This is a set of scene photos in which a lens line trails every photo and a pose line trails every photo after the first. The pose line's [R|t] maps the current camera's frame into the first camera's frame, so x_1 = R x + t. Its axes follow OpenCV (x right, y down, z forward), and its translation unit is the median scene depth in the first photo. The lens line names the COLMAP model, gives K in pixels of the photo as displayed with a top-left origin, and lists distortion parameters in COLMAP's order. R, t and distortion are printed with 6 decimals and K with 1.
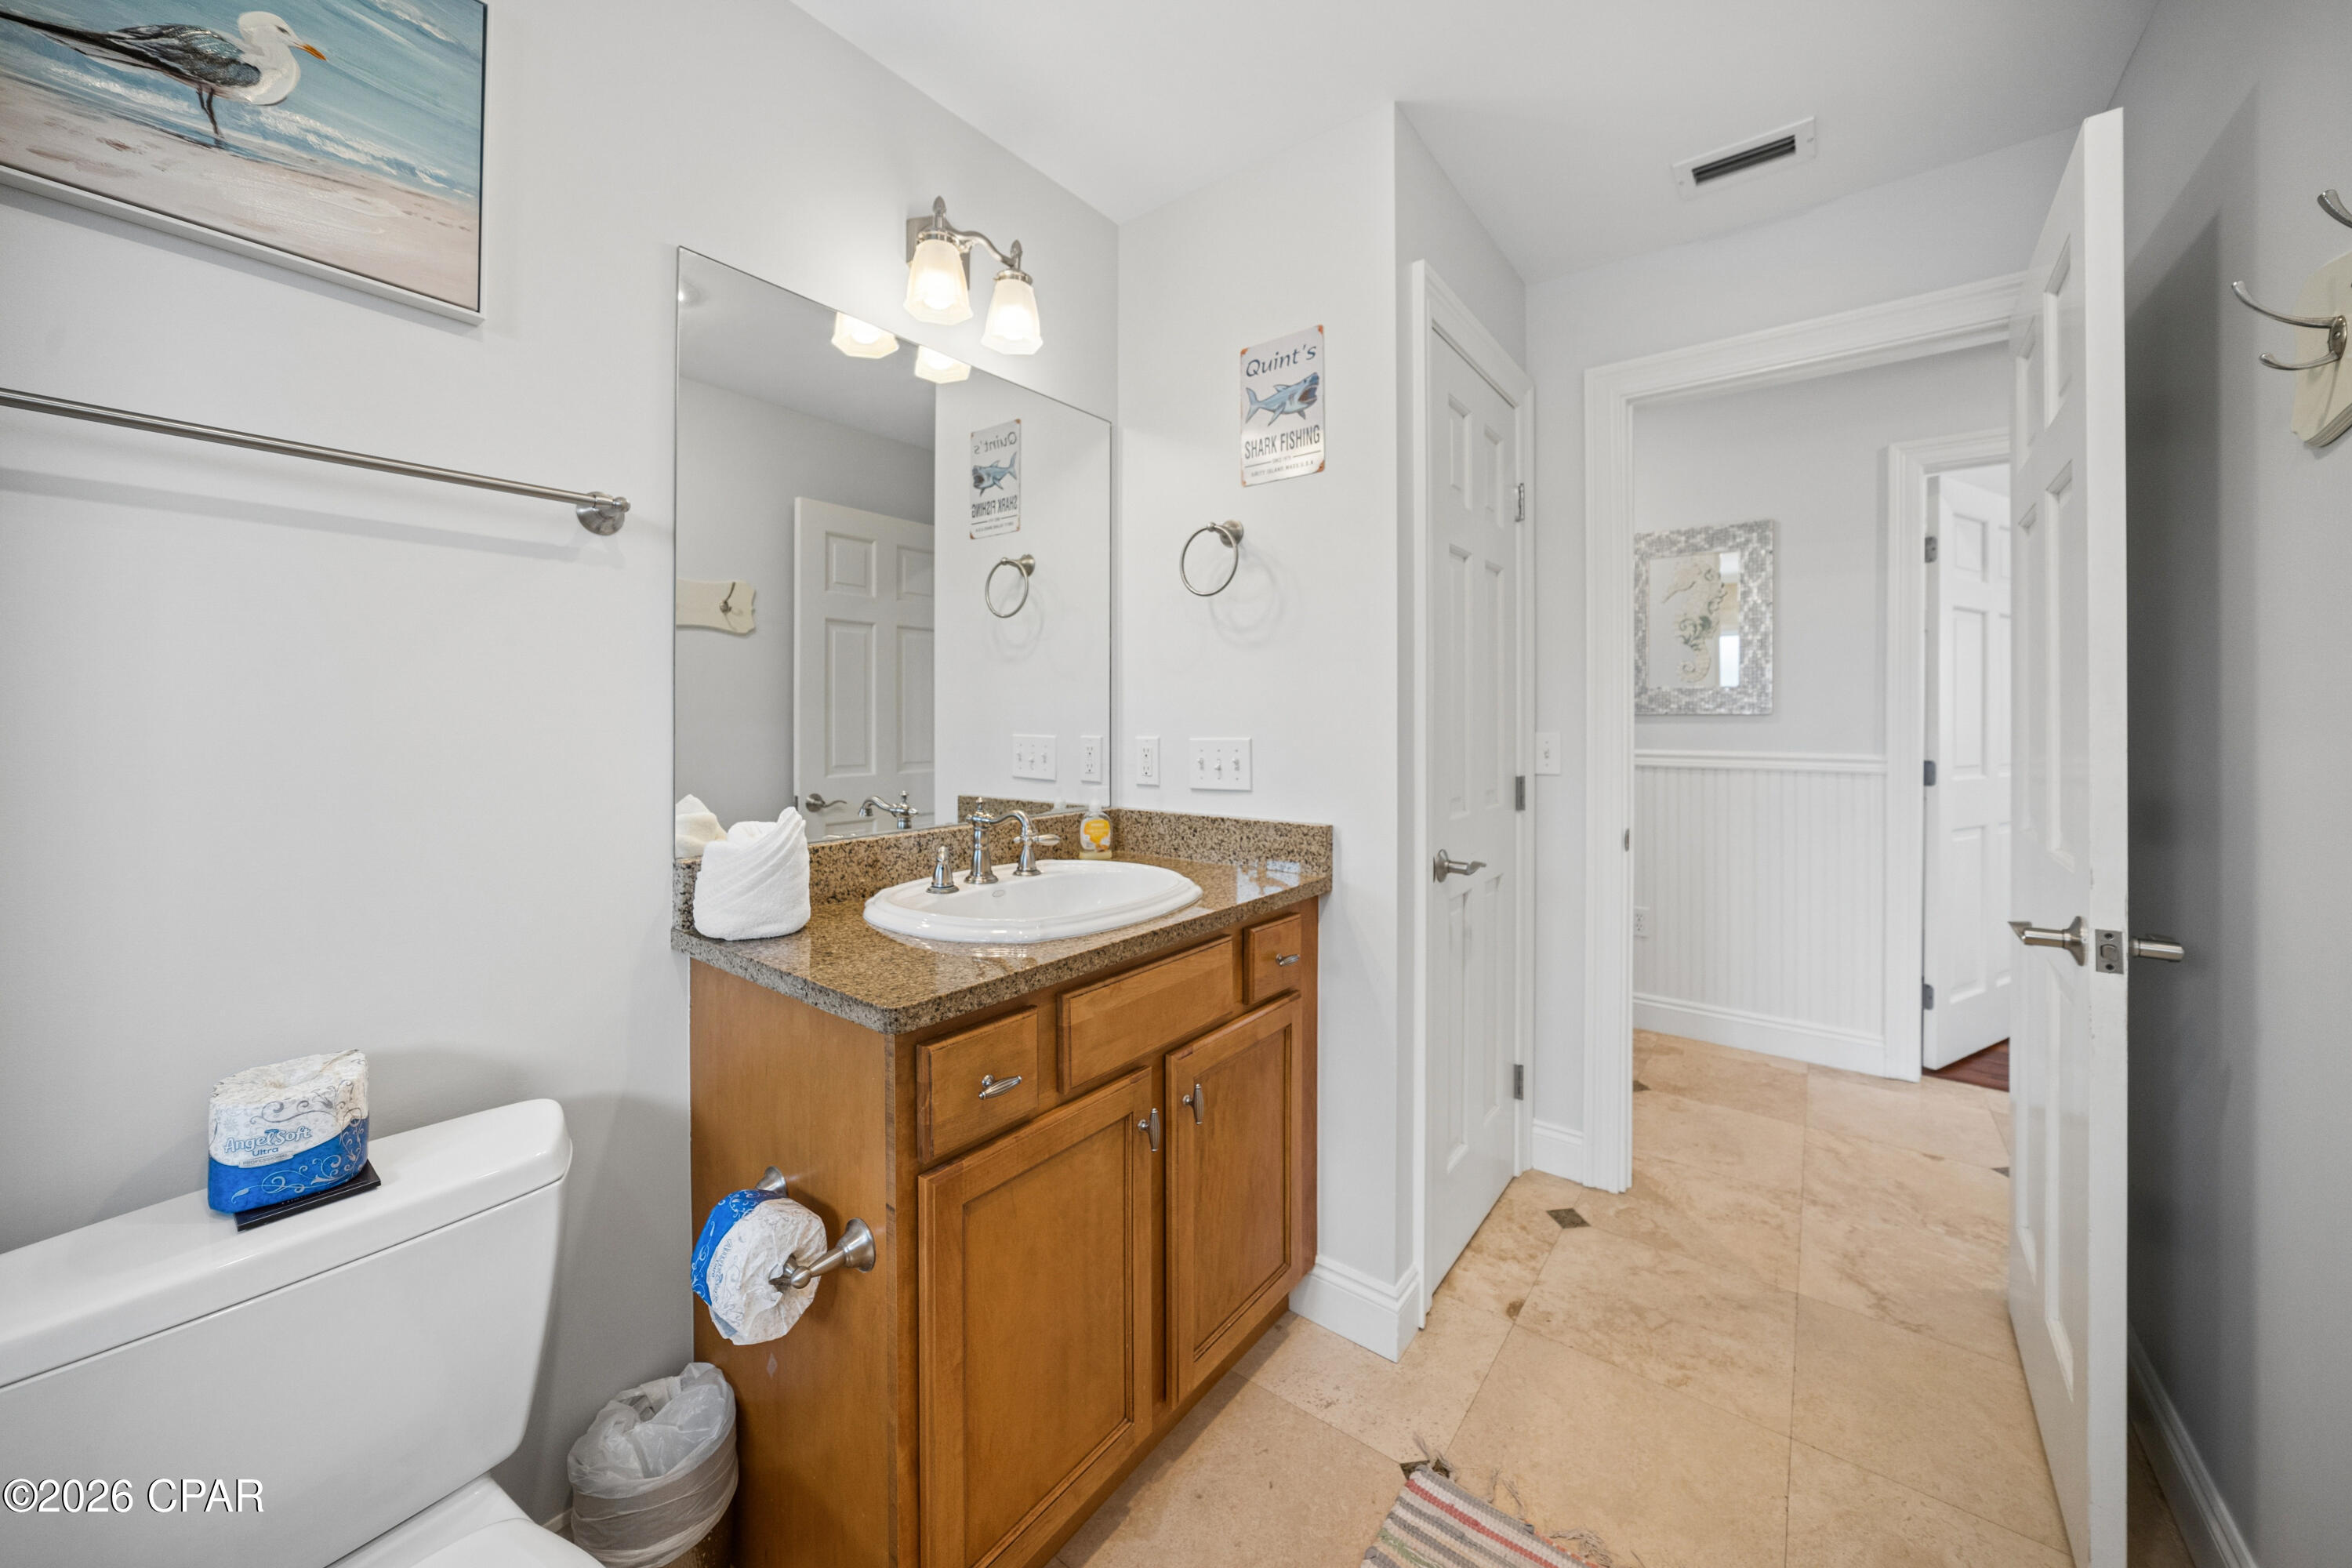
lens RADIAL K [[865.7, 0, 1145.6], [0, 865.7, 726.9], [0, 0, 1]] dist [0.000595, 0.000107]
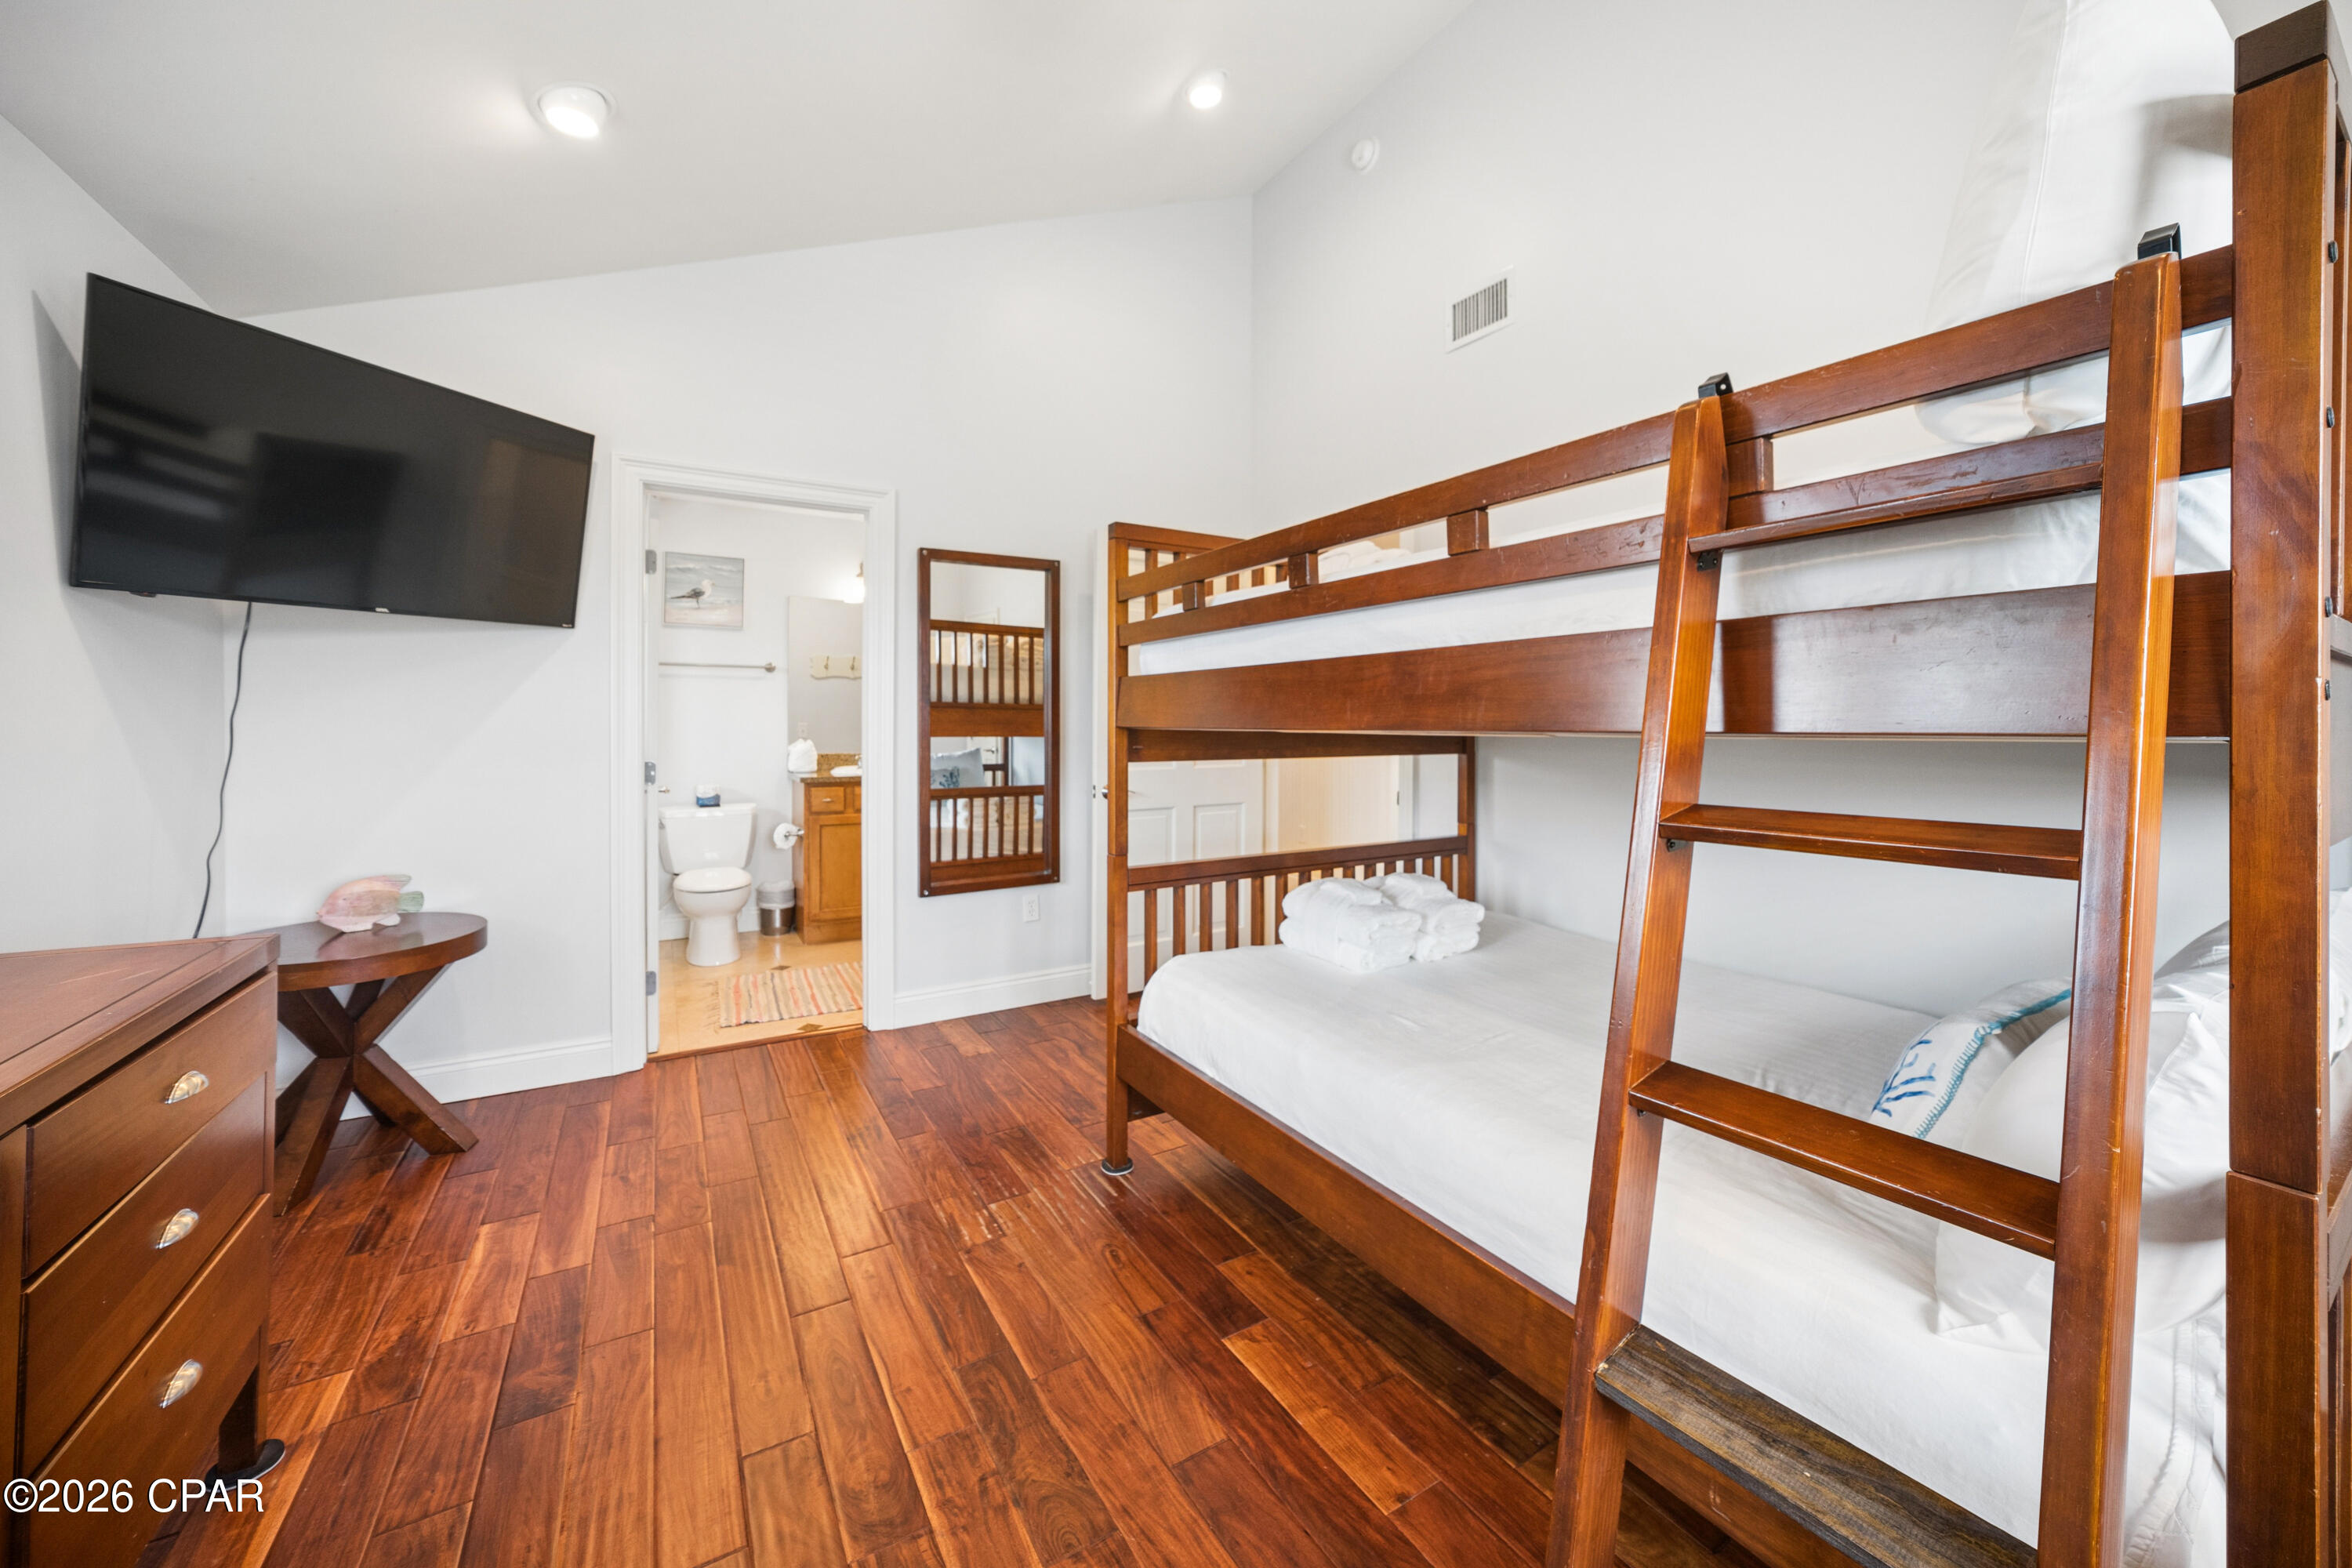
lens RADIAL K [[865.7, 0, 1145.6], [0, 865.7, 726.9], [0, 0, 1]] dist [0.000595, 0.000107]
pose [[0.927066, 0.000219, -0.374899, 2.818701], [0.000017, 1.000000, 0.000626, 0.033199], [0.374899, -0.000587, 0.927066, -2.357108]]
